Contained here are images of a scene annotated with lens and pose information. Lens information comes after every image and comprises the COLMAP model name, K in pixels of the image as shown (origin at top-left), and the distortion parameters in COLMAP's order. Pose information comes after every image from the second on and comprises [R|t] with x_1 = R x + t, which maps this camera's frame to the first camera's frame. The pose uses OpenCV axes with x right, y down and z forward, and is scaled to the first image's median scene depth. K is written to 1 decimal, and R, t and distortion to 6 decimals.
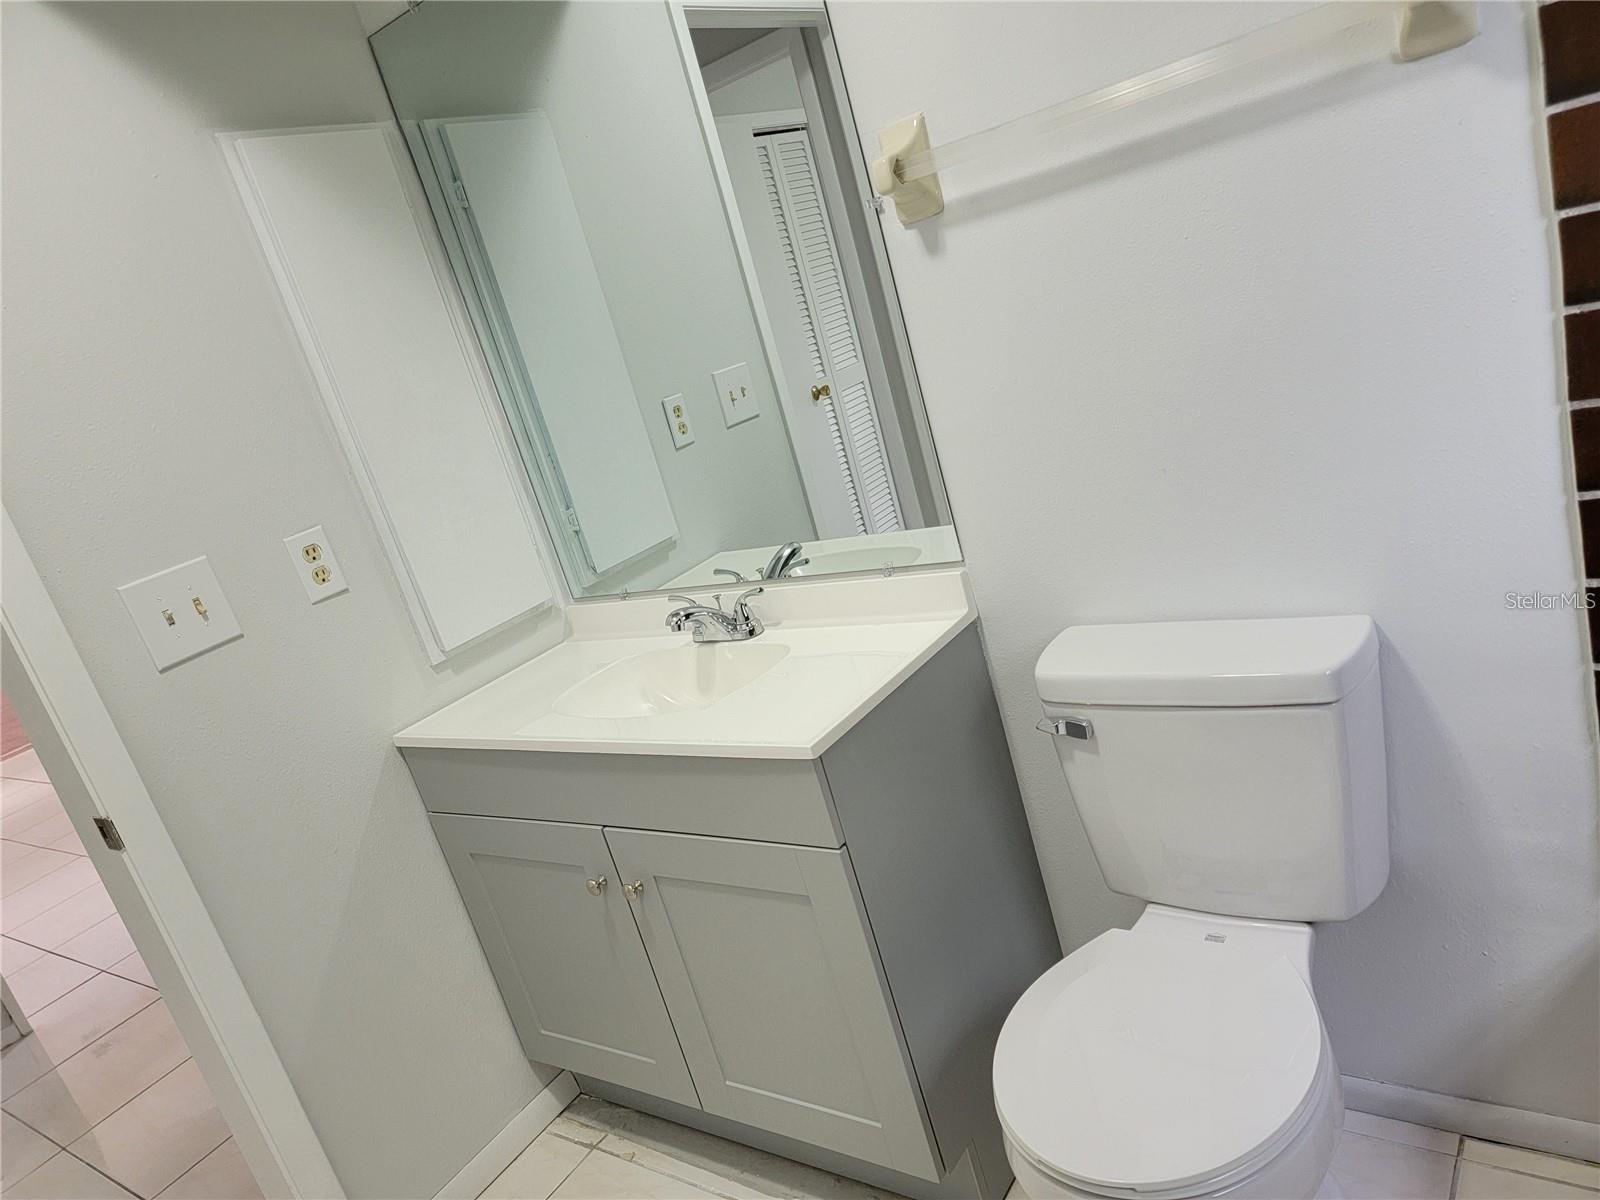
lens RADIAL K [[1120.8, 0, 801.6], [0, 1120.8, 610.9], [0, 0, 1]] dist [0.076574, -0.055532]
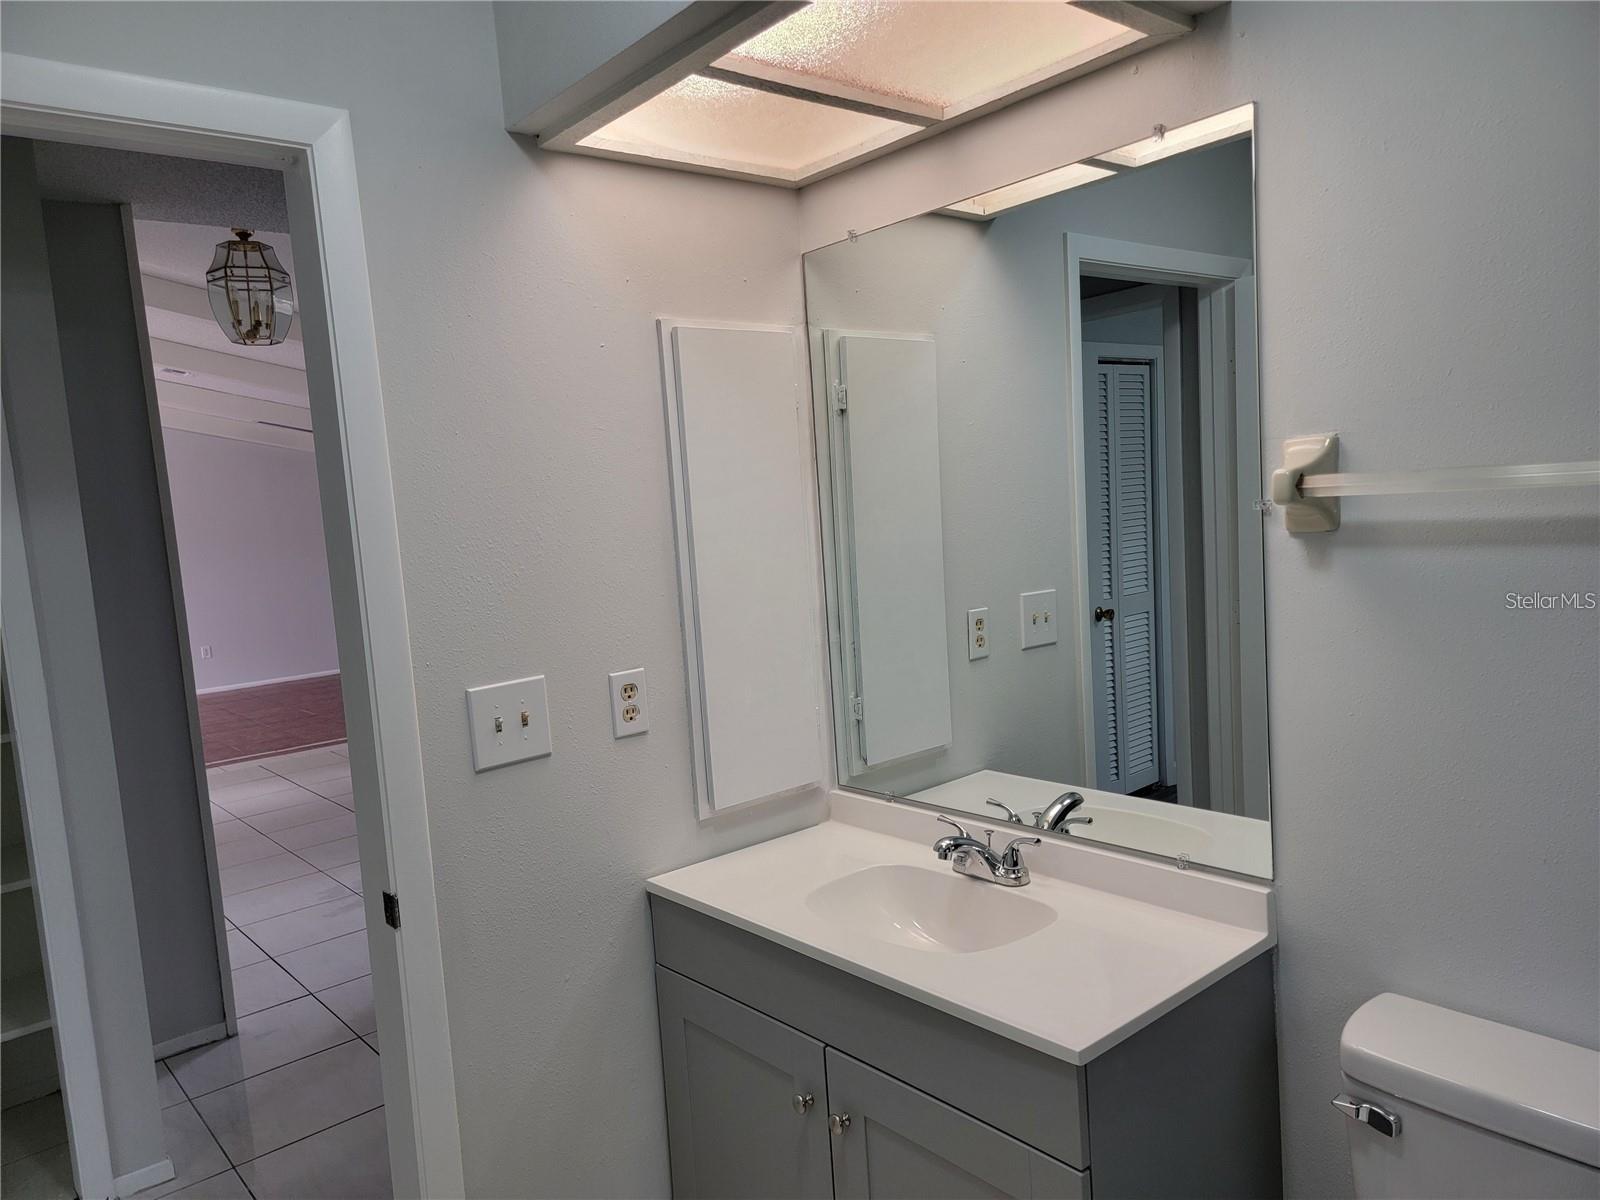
lens RADIAL K [[1120.8, 0, 808.8], [0, 1120.8, 609.2], [0, 0, 1]] dist [0.076574, -0.055532]
pose [[0.951087, 0.234473, -0.201135, -0.072260], [-0.260261, 0.958926, -0.112803, -0.046958], [0.166425, 0.159633, 0.973047, -0.008669]]
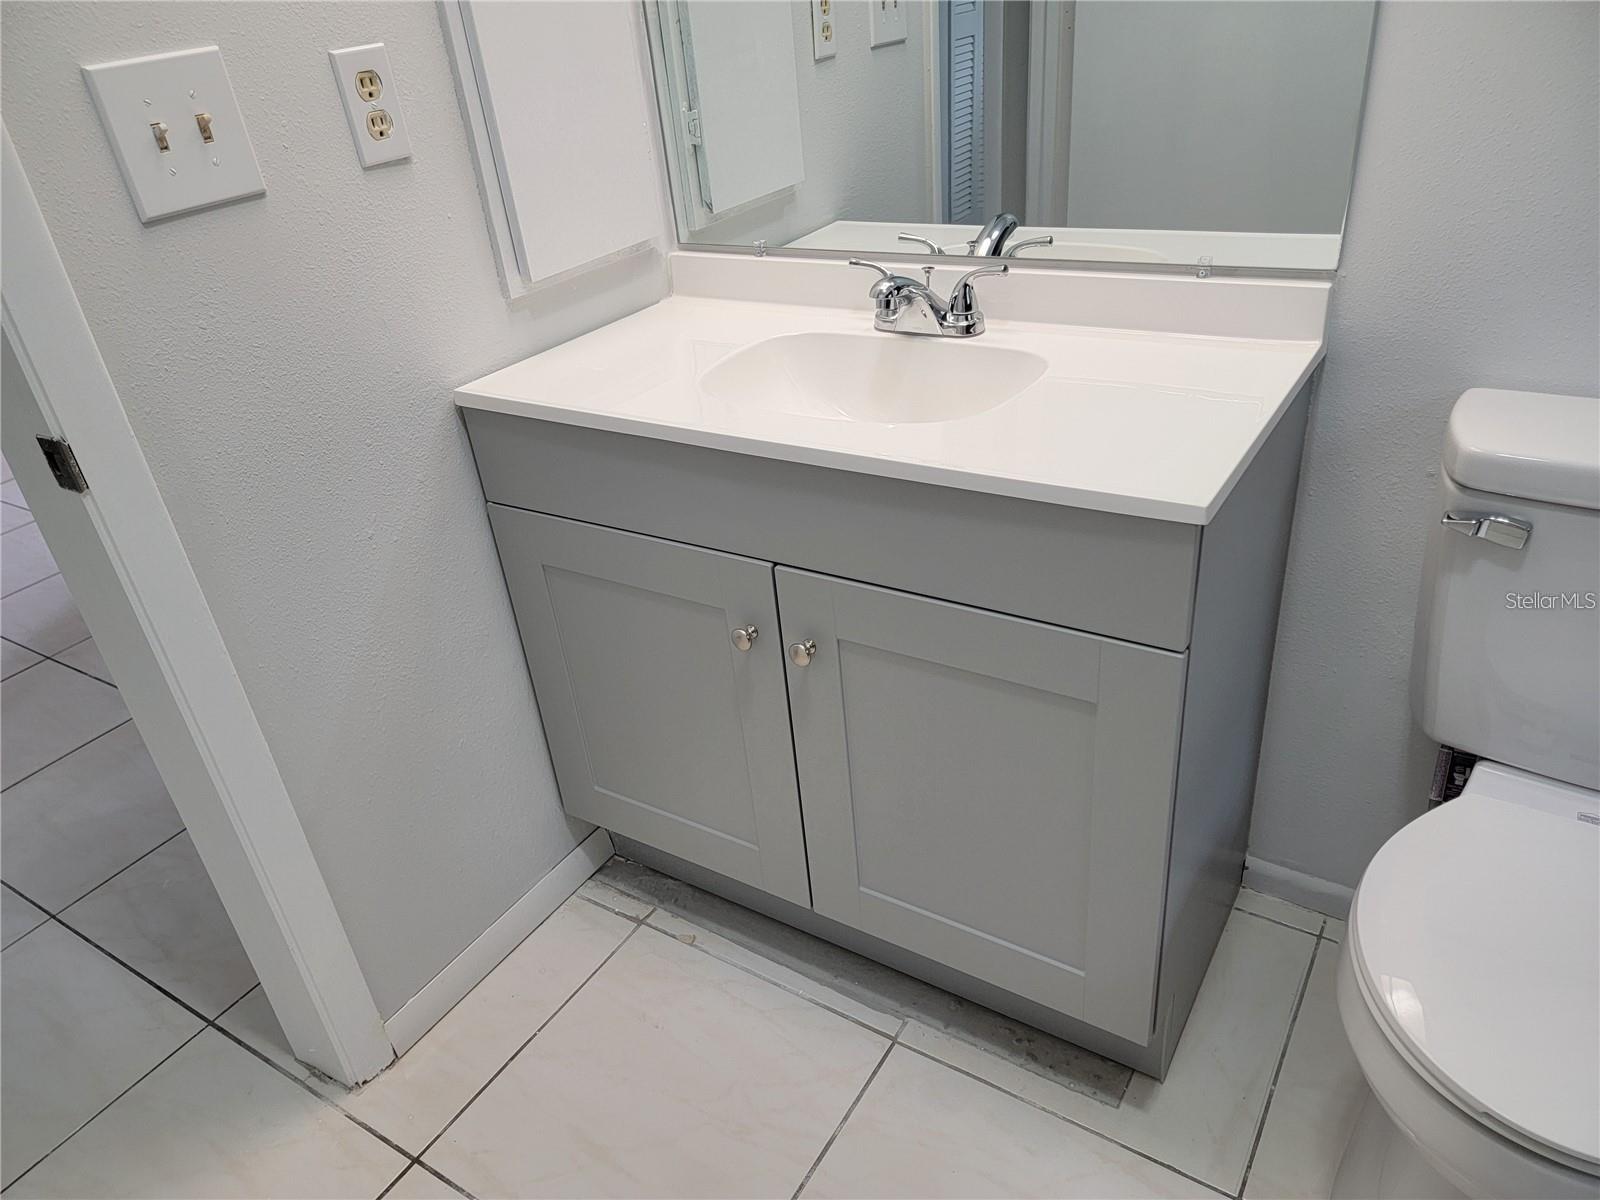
lens RADIAL K [[1120.8, 0, 795.8], [0, 1120.8, 618.2], [0, 0, 1]] dist [0.076574, -0.055532]
pose [[0.980979, 0.135844, 0.138659, -0.225247], [-0.164879, 0.960105, 0.225863, 0.051026], [-0.102445, -0.244429, 0.964240, 0.250442]]
